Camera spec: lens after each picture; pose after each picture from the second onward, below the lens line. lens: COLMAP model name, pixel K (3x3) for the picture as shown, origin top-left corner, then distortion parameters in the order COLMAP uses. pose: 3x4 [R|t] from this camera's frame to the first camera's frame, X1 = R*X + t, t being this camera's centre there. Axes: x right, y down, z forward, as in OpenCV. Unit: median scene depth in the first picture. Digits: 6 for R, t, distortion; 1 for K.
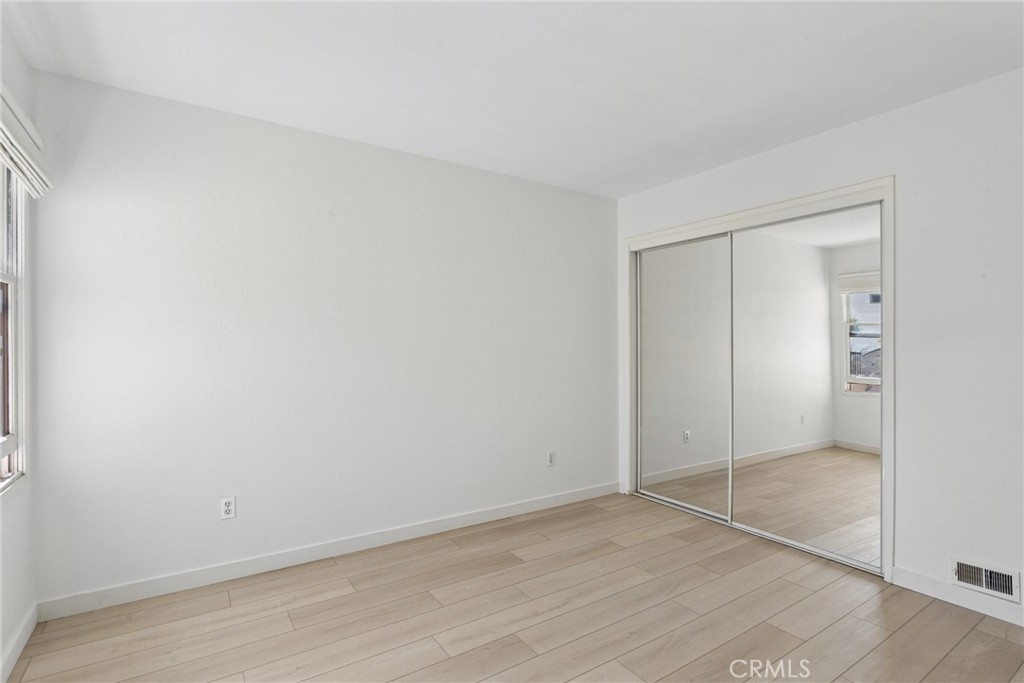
lens RADIAL K [[494.2, 0, 512.5], [0, 494.2, 344.3], [0, 0, 1]] dist [-0.014606, 0.003991]
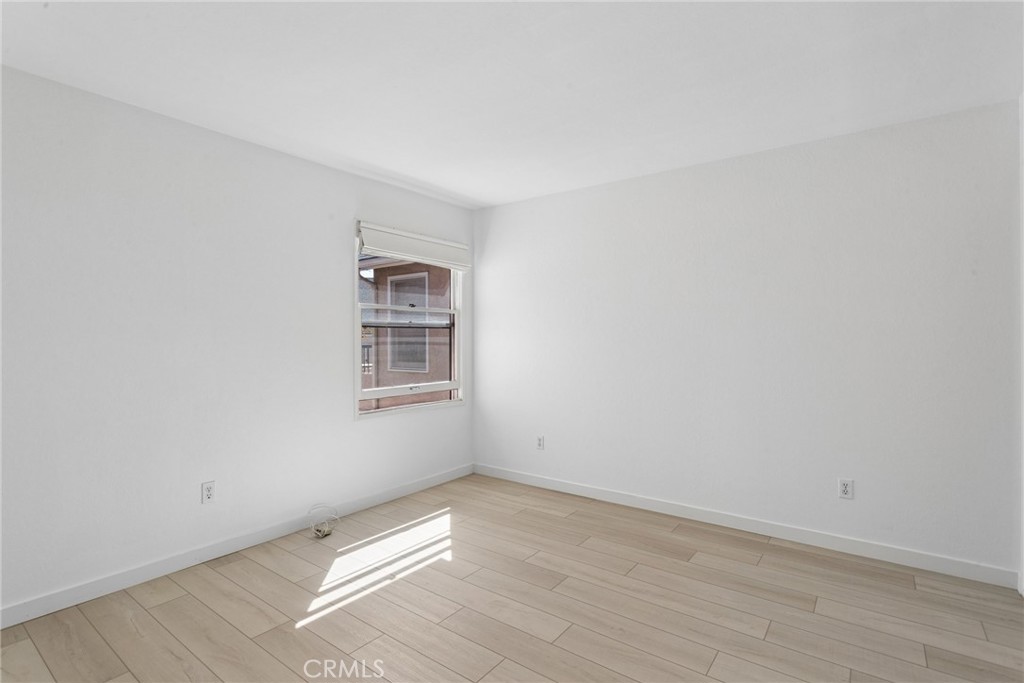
lens RADIAL K [[494.2, 0, 513.6], [0, 494.2, 340.9], [0, 0, 1]] dist [-0.014606, 0.003991]
pose [[0.337099, 0.002256, -0.941467, 0.866665], [0.002839, 0.999990, 0.003413, -0.005188], [0.941465, -0.003823, 0.337089, 0.353859]]
